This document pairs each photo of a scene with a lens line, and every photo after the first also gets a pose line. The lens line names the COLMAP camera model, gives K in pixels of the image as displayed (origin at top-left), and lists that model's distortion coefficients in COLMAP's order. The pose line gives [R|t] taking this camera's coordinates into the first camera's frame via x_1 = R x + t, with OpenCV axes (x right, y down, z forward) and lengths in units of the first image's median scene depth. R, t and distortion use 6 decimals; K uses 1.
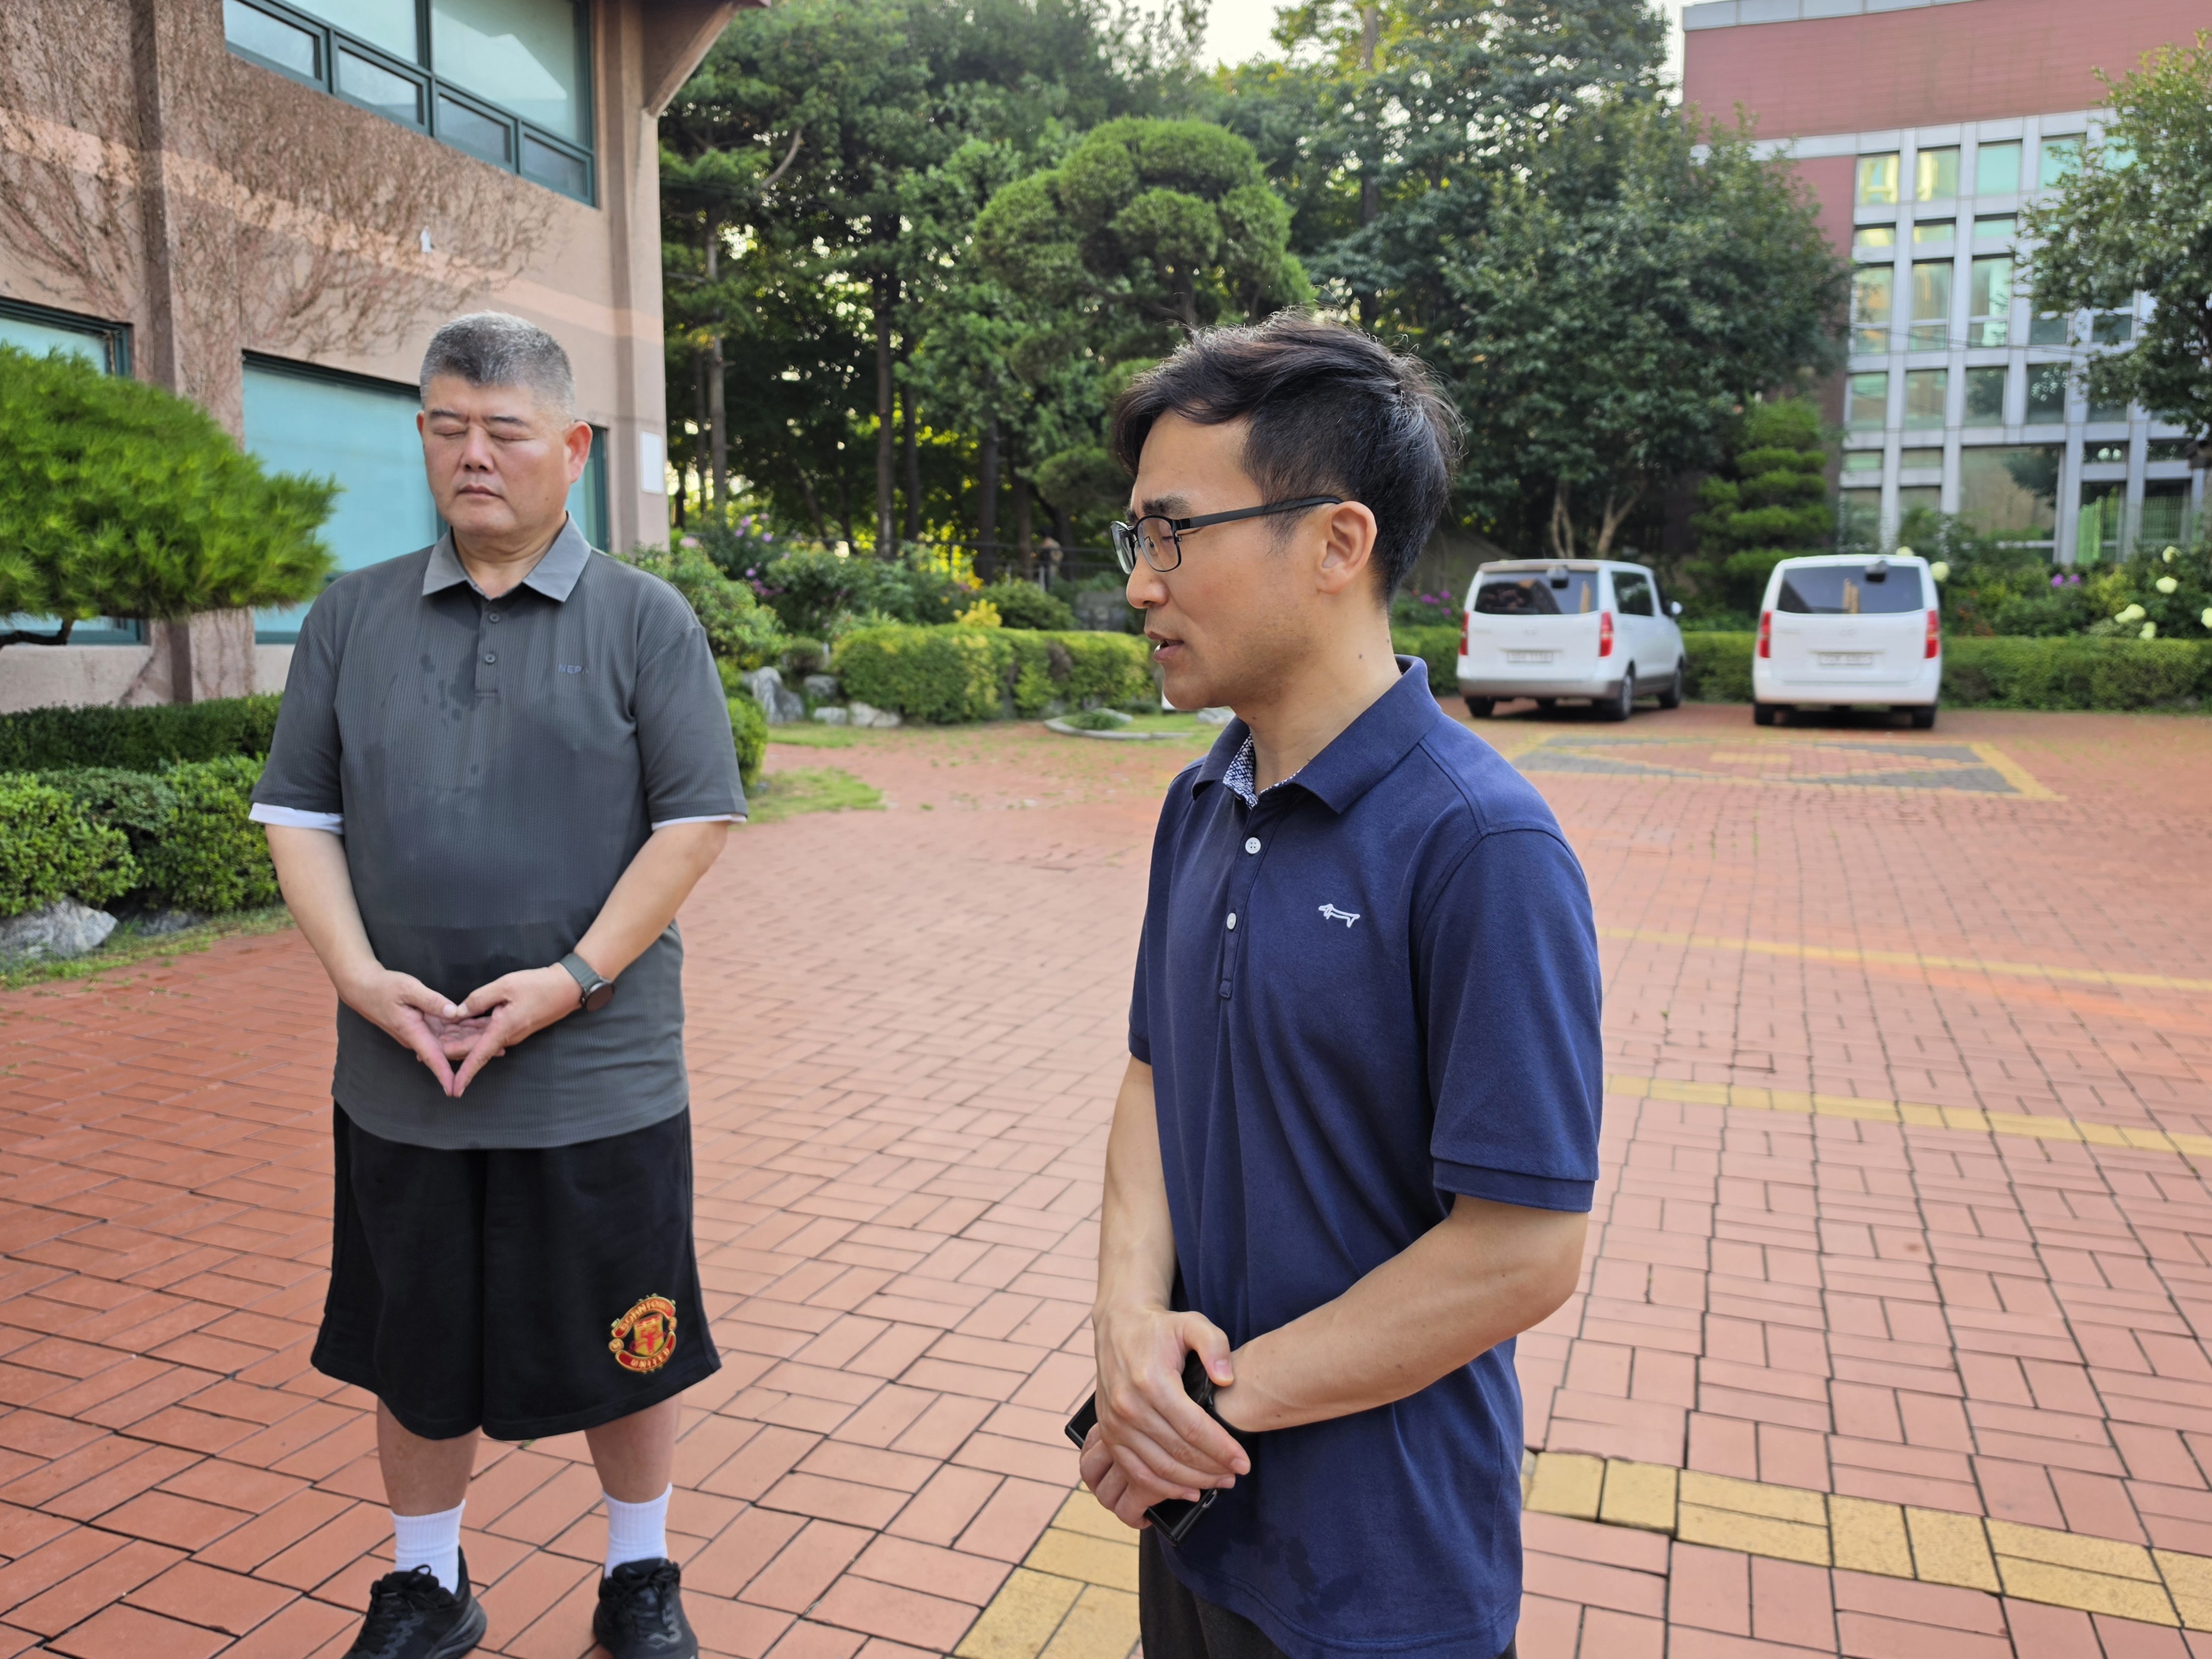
lens RADIAL K [[1674.2, 0, 1057.3], [0, 1674.2, 824.1], [0, 0, 1]] dist [0.034920, -0.028792]
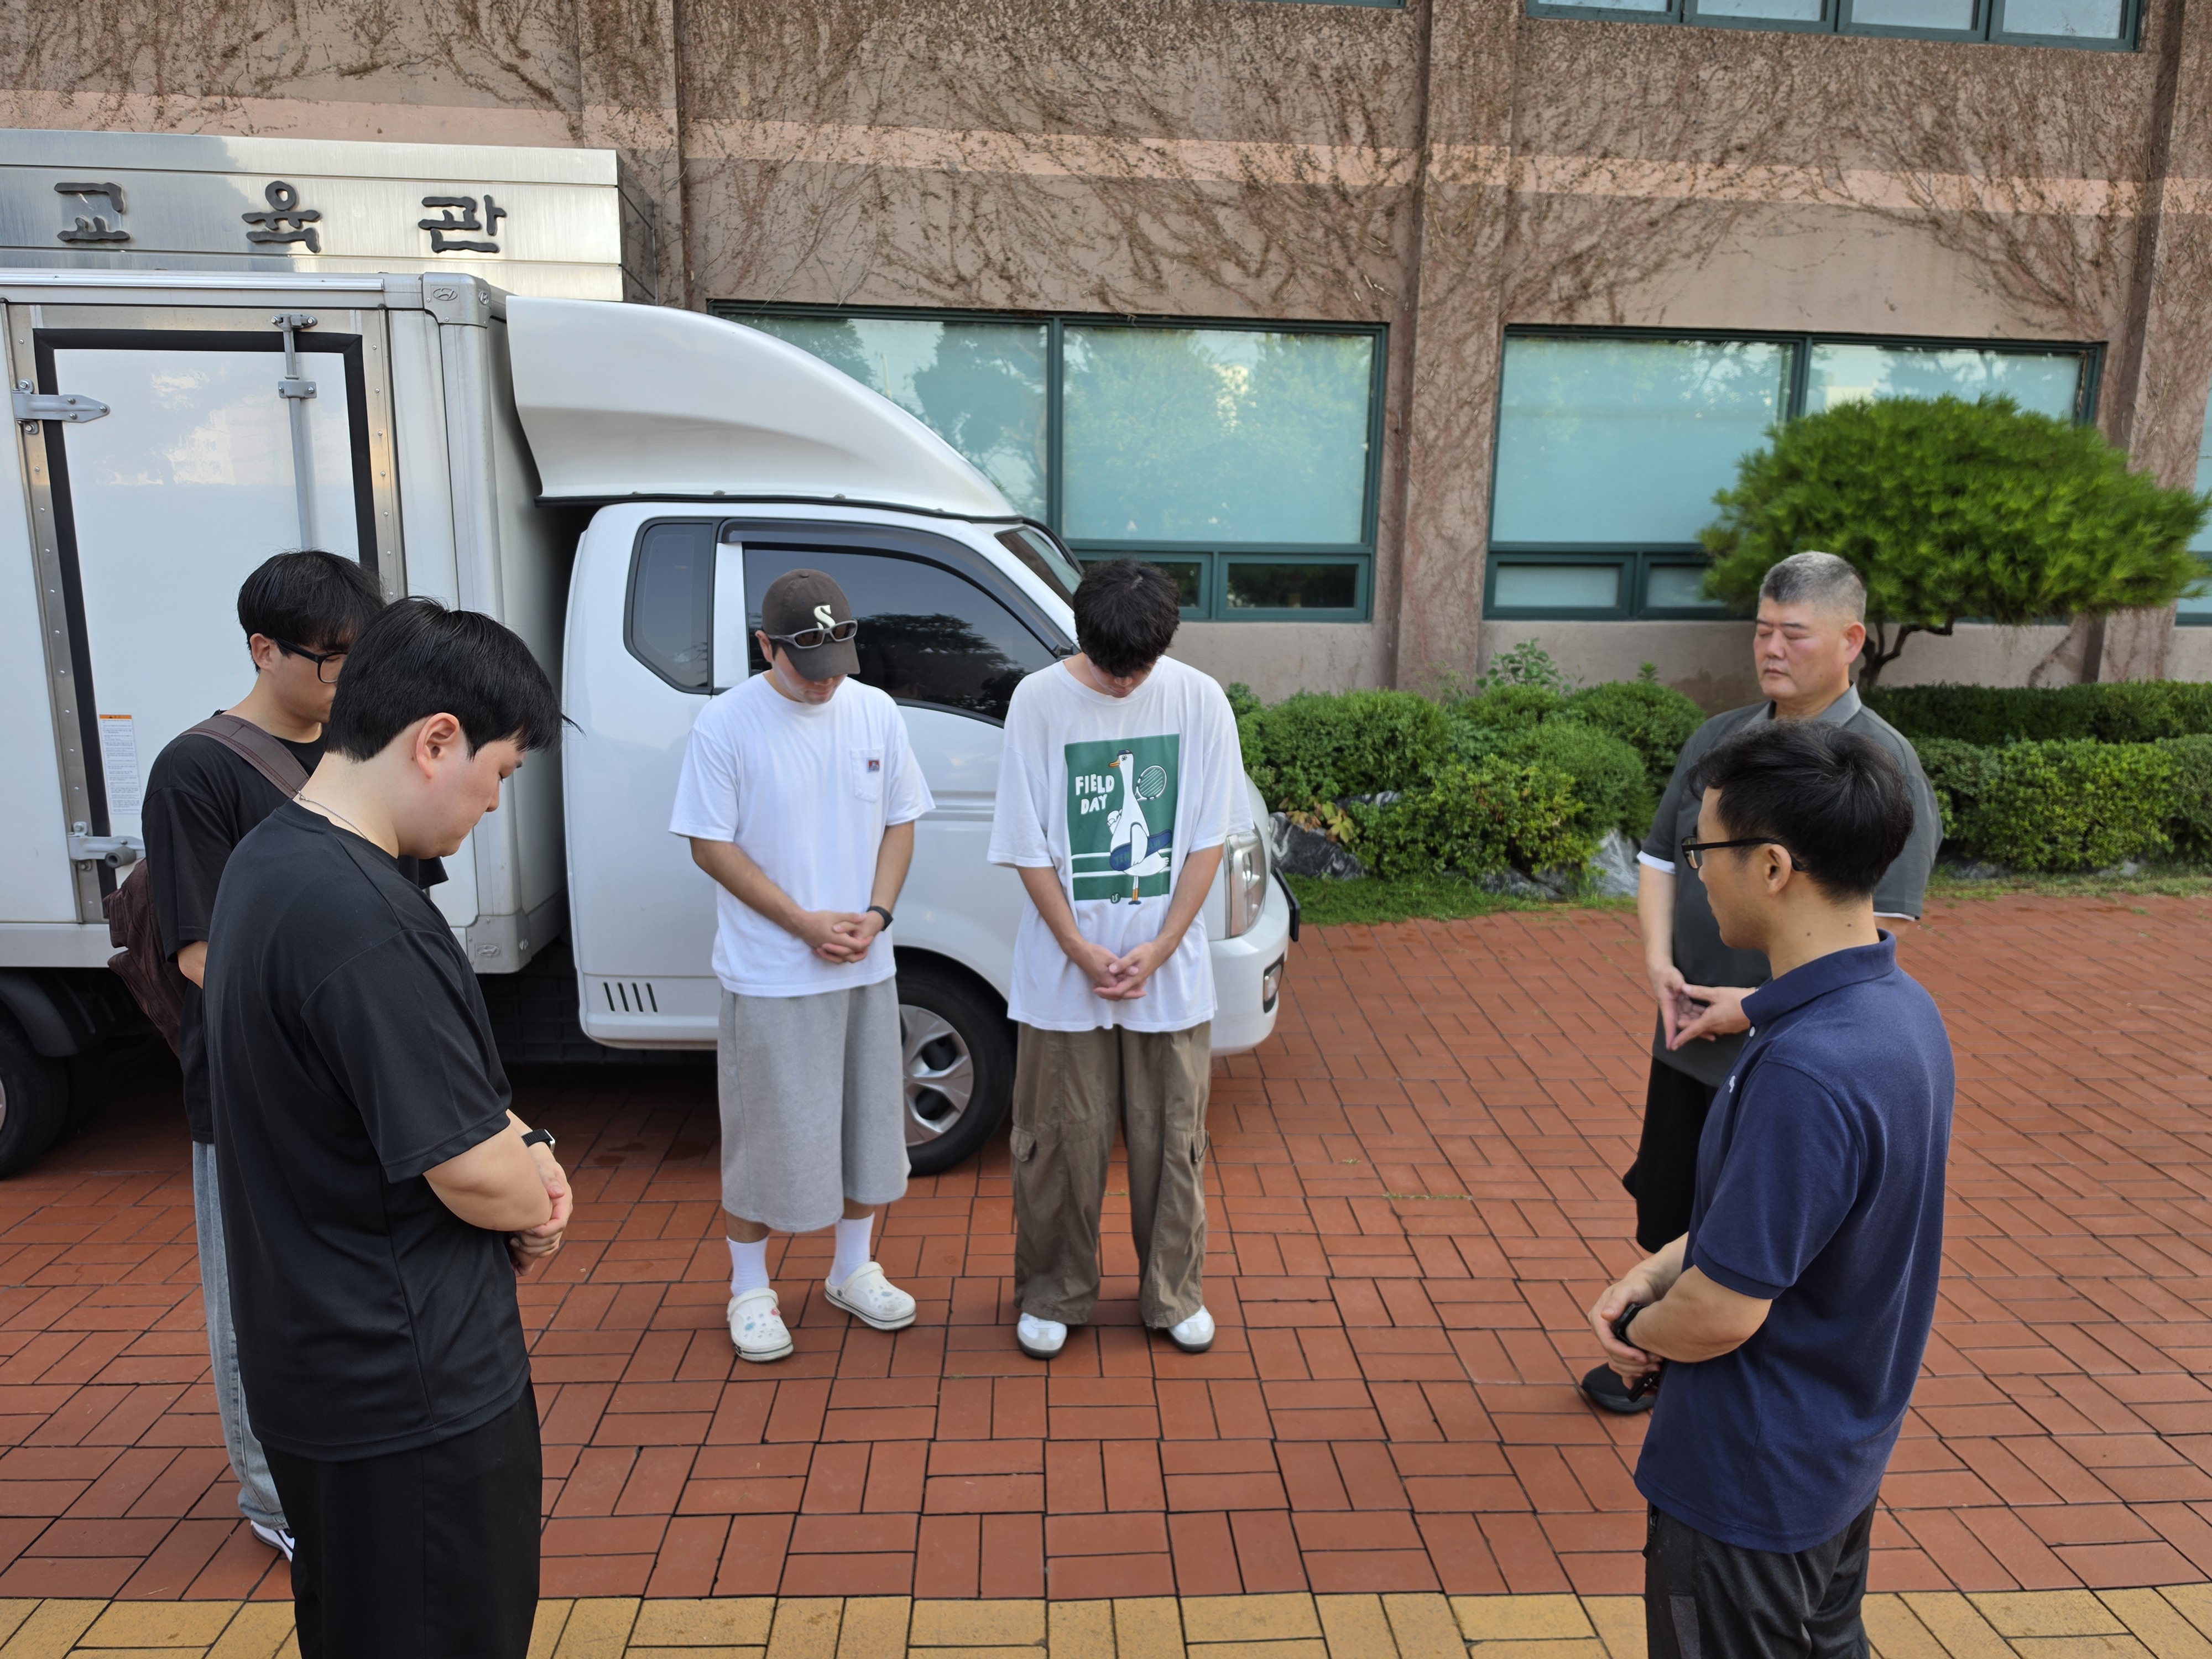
lens RADIAL K [[1499.6, 0, 1117.8], [0, 1499.6, 827.3], [0, 0, 1]] dist [-0.004084, 0.001042]
pose [[0.419968, 0.171260, -0.891233, 0.134390], [-0.114175, 0.984201, 0.135323, -0.037863], [0.900328, 0.044925, 0.432887, -0.020717]]
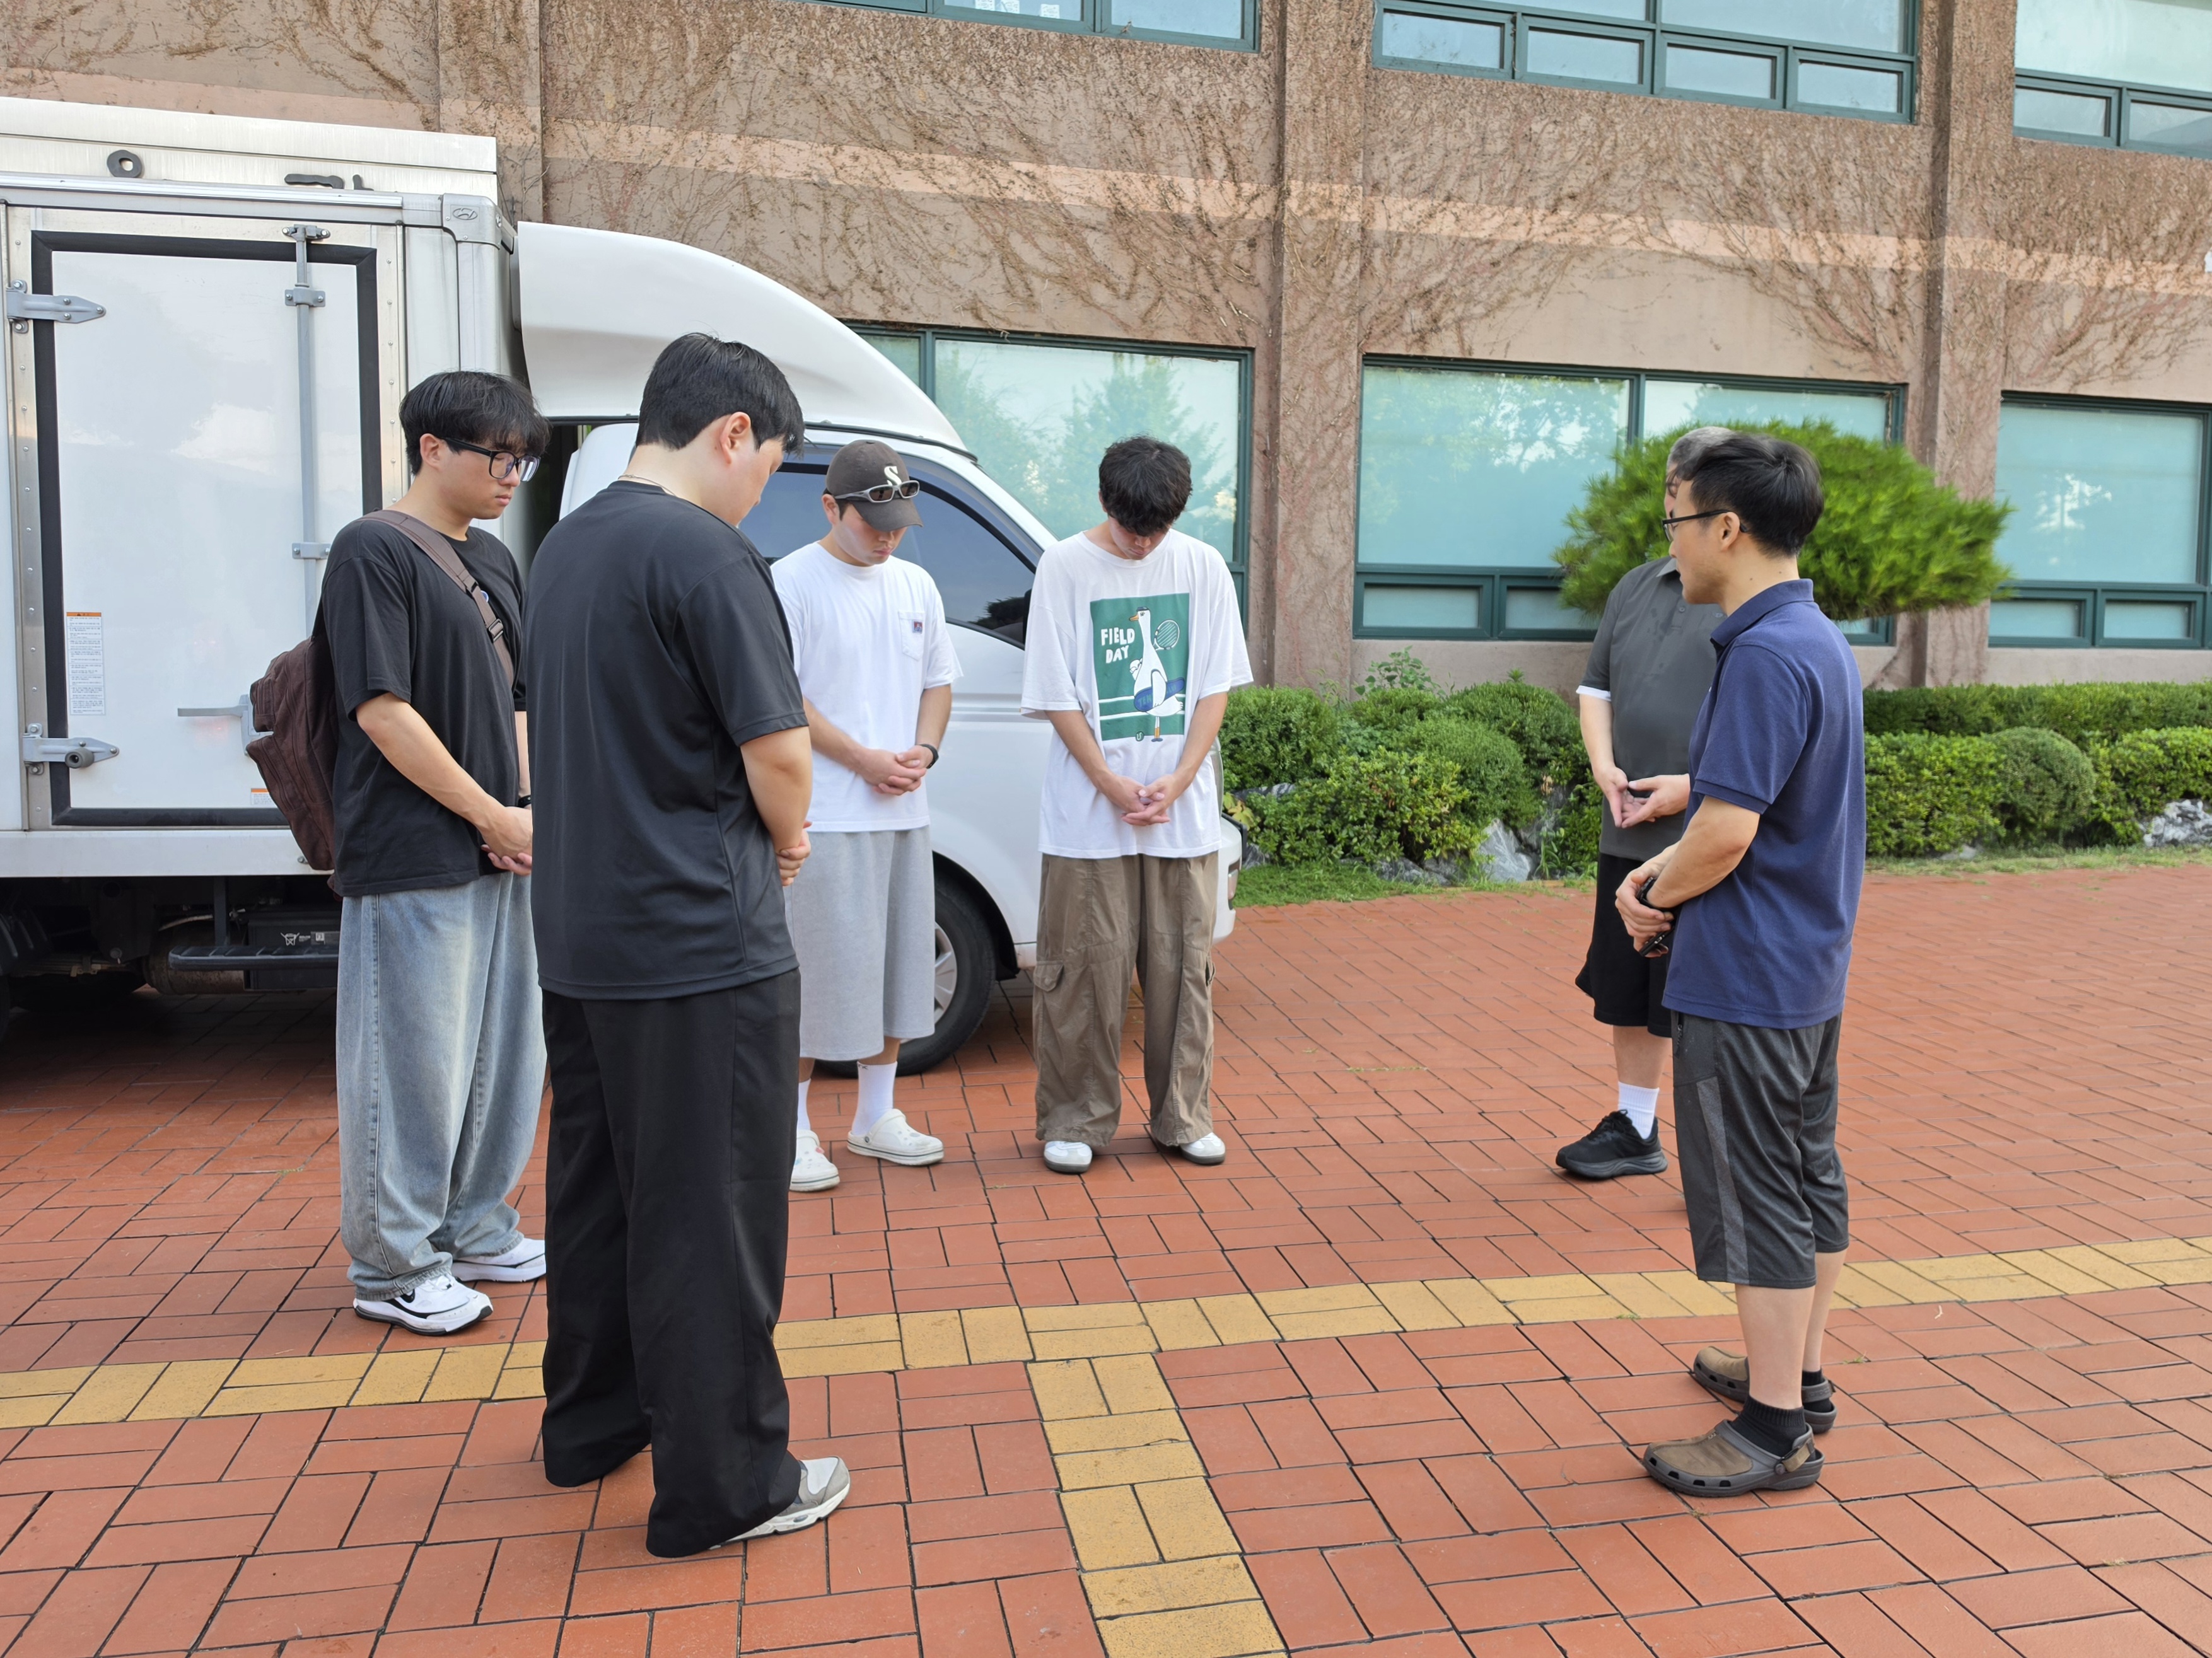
lens RADIAL K [[1674.0, 0, 1162.0], [0, 1674.0, 753.5], [0, 0, 1]] dist [0.034920, -0.028792]
pose [[0.553823, 0.059128, -0.830532, 0.191384], [-0.104061, 0.994570, 0.001415, 0.024919], [0.826106, 0.085642, 0.556969, -0.103638]]
